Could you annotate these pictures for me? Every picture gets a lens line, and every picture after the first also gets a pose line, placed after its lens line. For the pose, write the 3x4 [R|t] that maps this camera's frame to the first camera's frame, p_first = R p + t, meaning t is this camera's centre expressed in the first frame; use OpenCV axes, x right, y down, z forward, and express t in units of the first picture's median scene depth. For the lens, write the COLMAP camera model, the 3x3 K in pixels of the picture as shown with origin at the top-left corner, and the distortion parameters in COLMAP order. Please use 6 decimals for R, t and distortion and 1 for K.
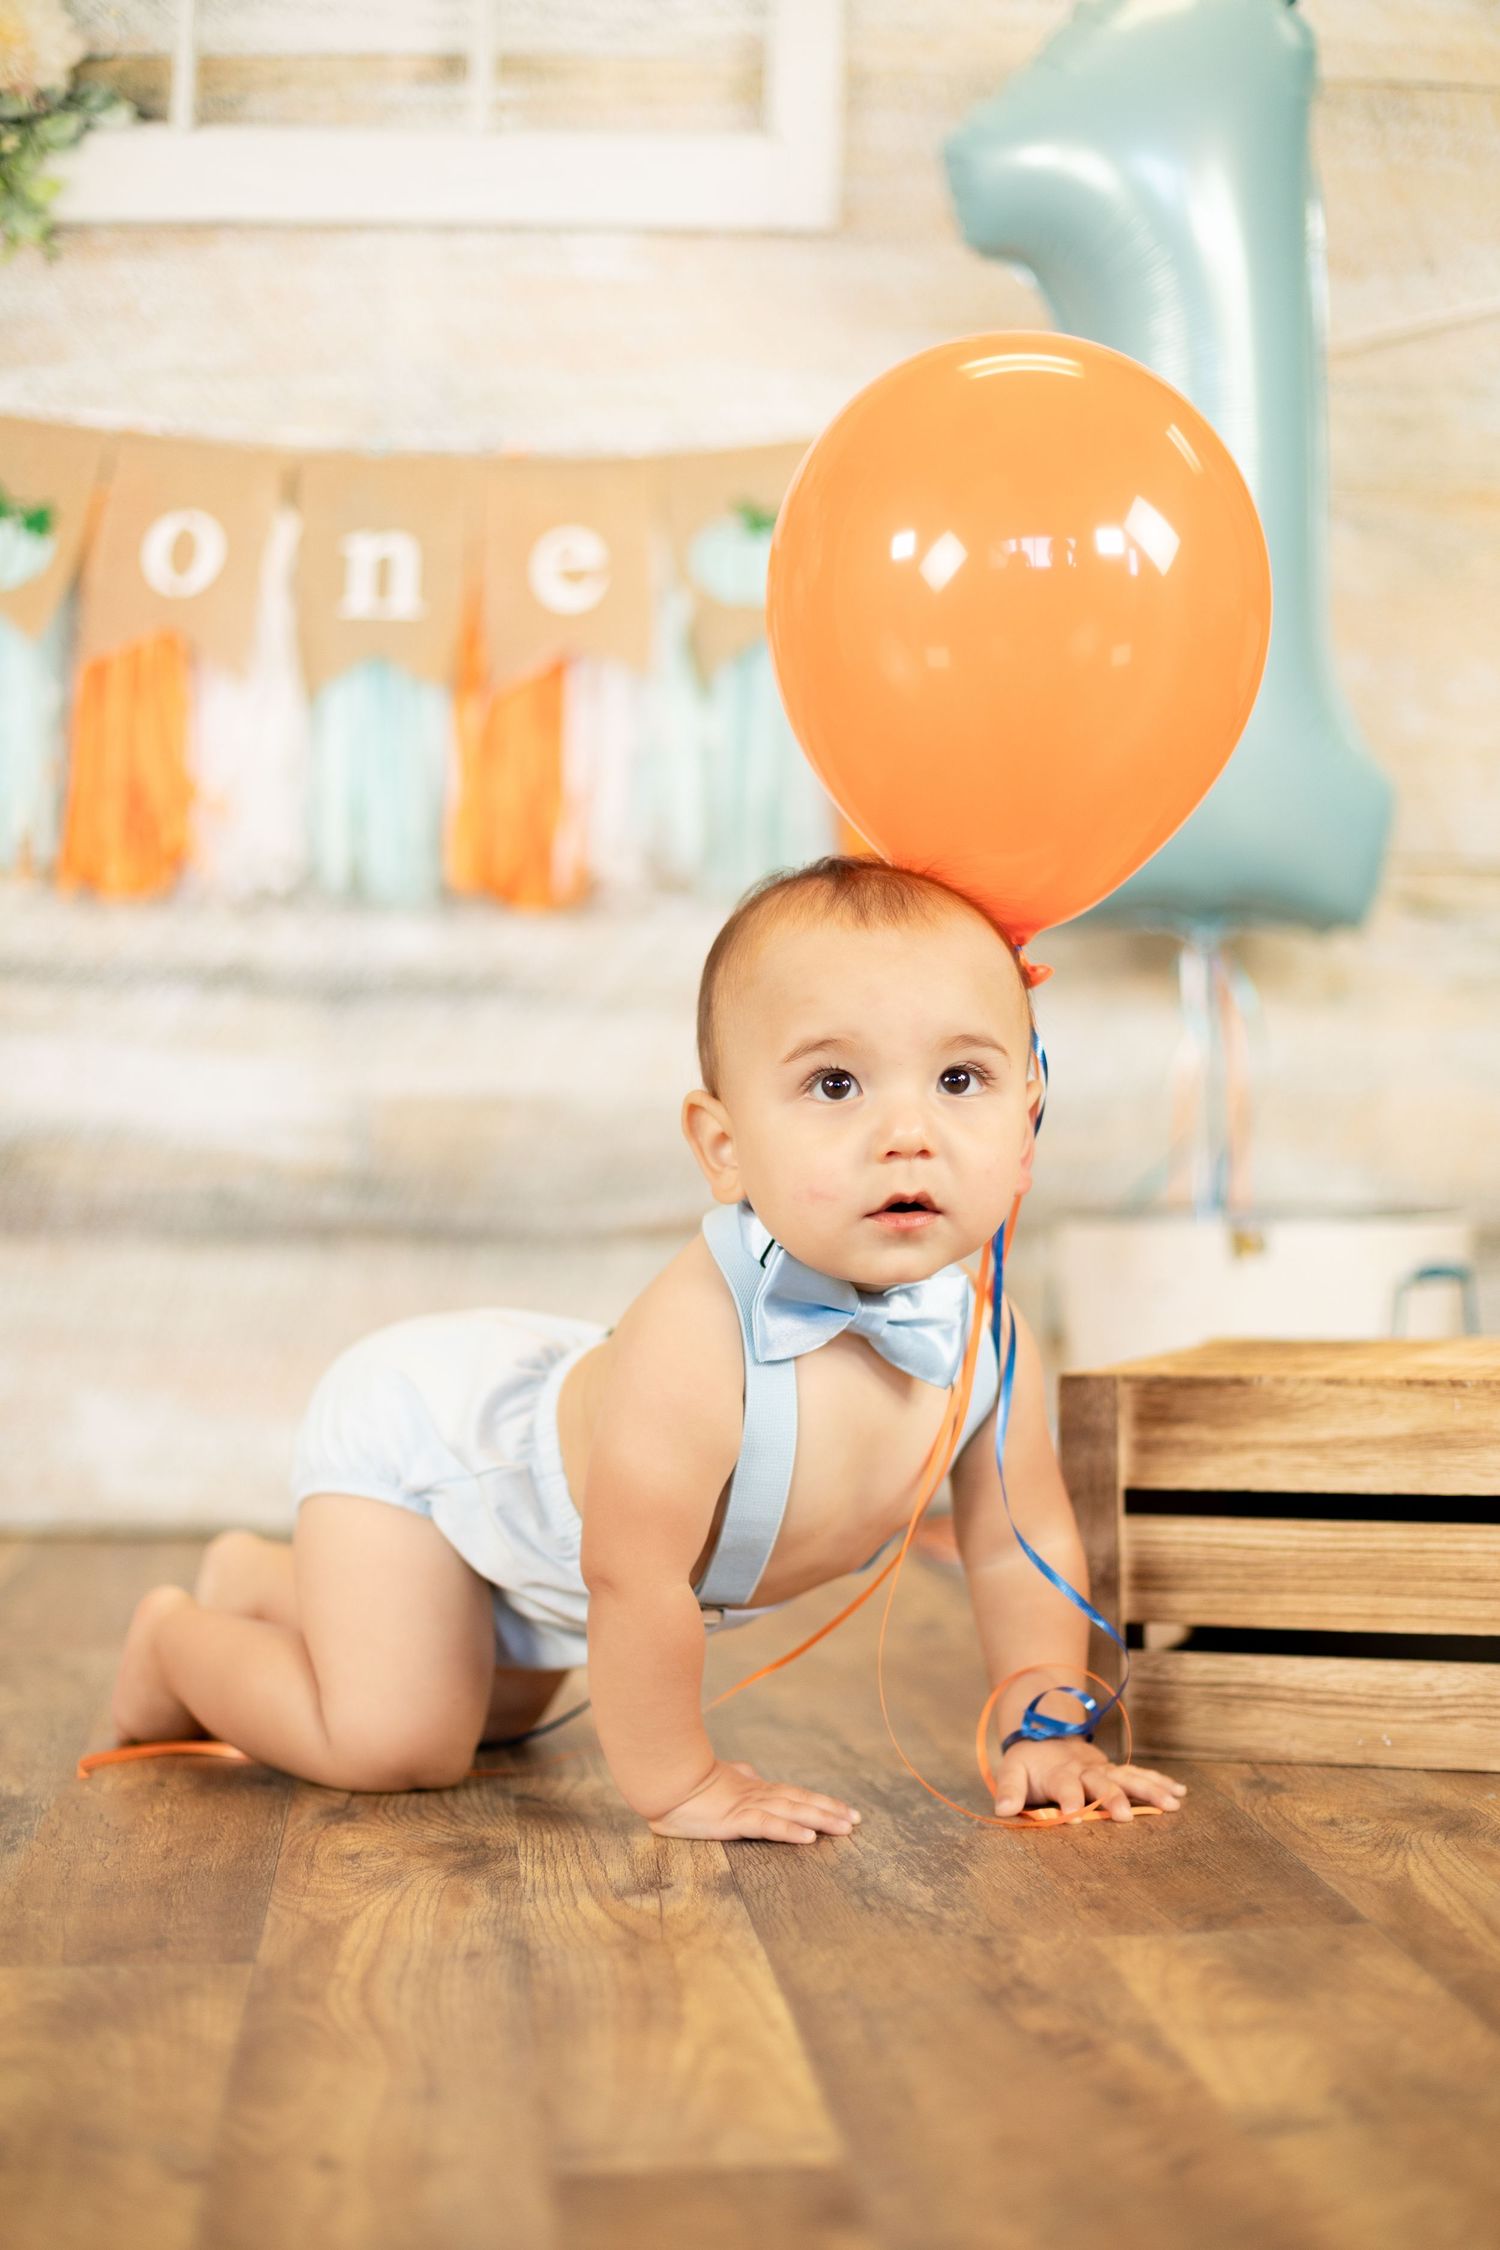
lens RADIAL K [[3266.3, 0, 749.8], [0, 3266.3, 1091.0], [0, 0, 1]] dist [-0.211781, -0.033794]
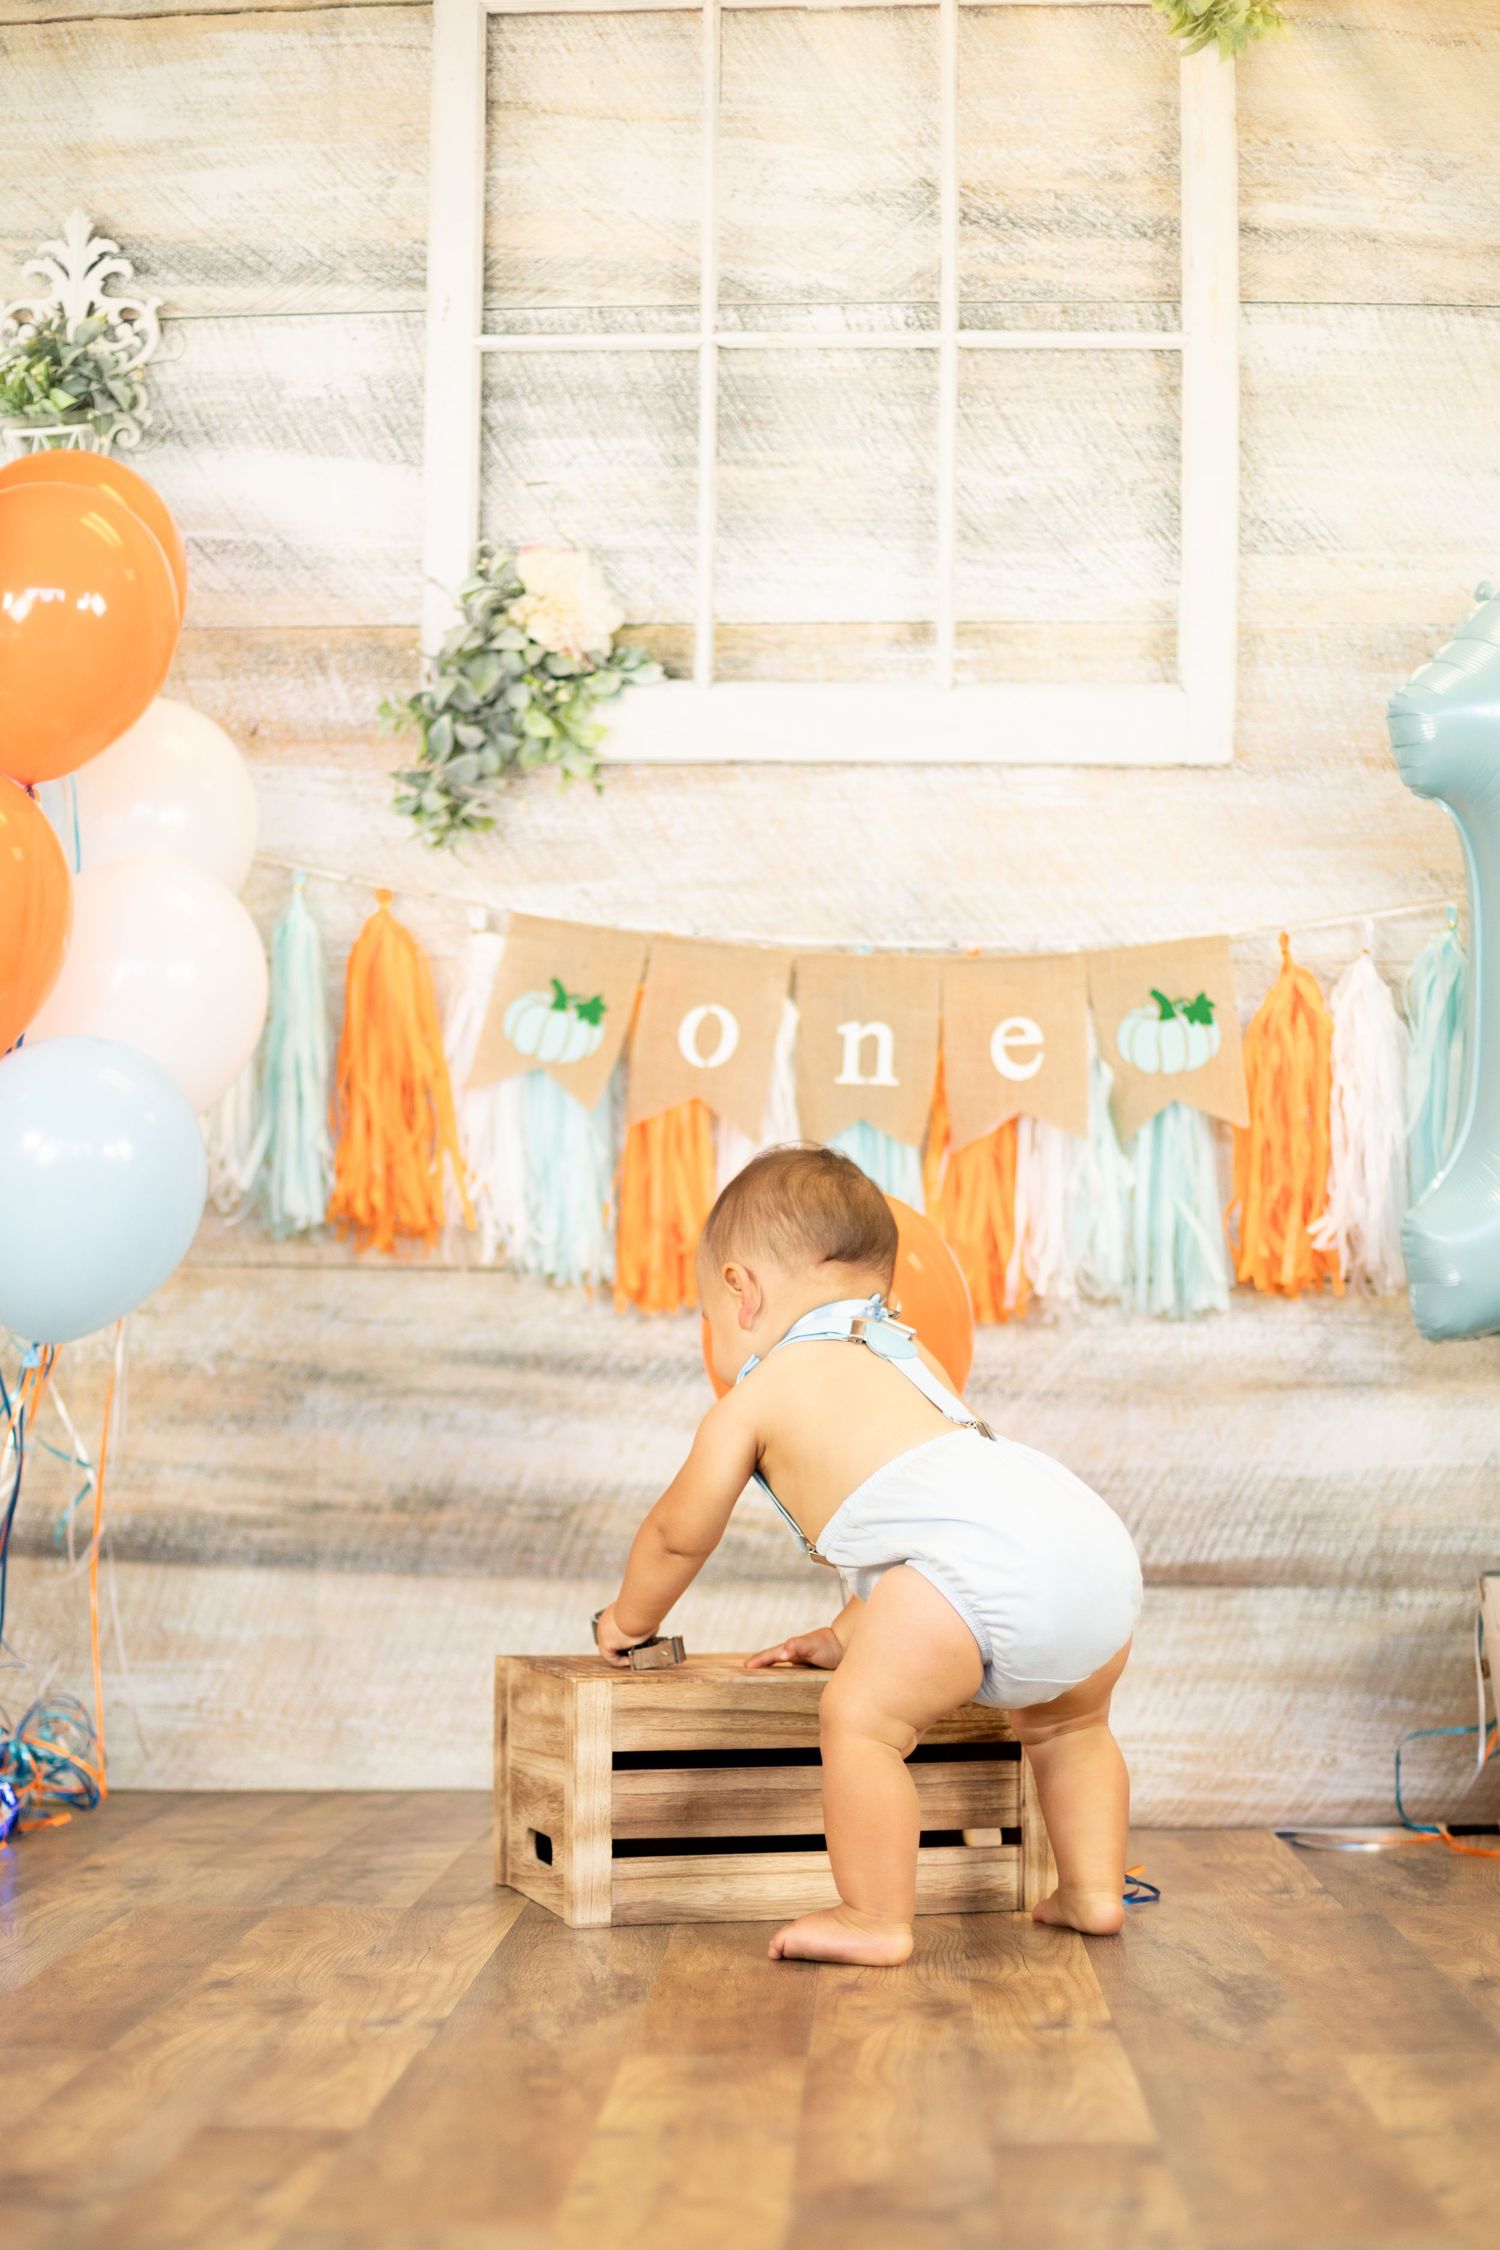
lens RADIAL K [[3704.7, 0, 750.3], [0, 3704.7, 1270.0], [0, 0, 1]] dist [-0.270239, -0.007498]
pose [[0.991735, 0.004635, -0.128217, 0.025390], [-0.008270, 0.999578, -0.027833, -0.035493], [0.128034, 0.028663, 0.991355, -0.421943]]
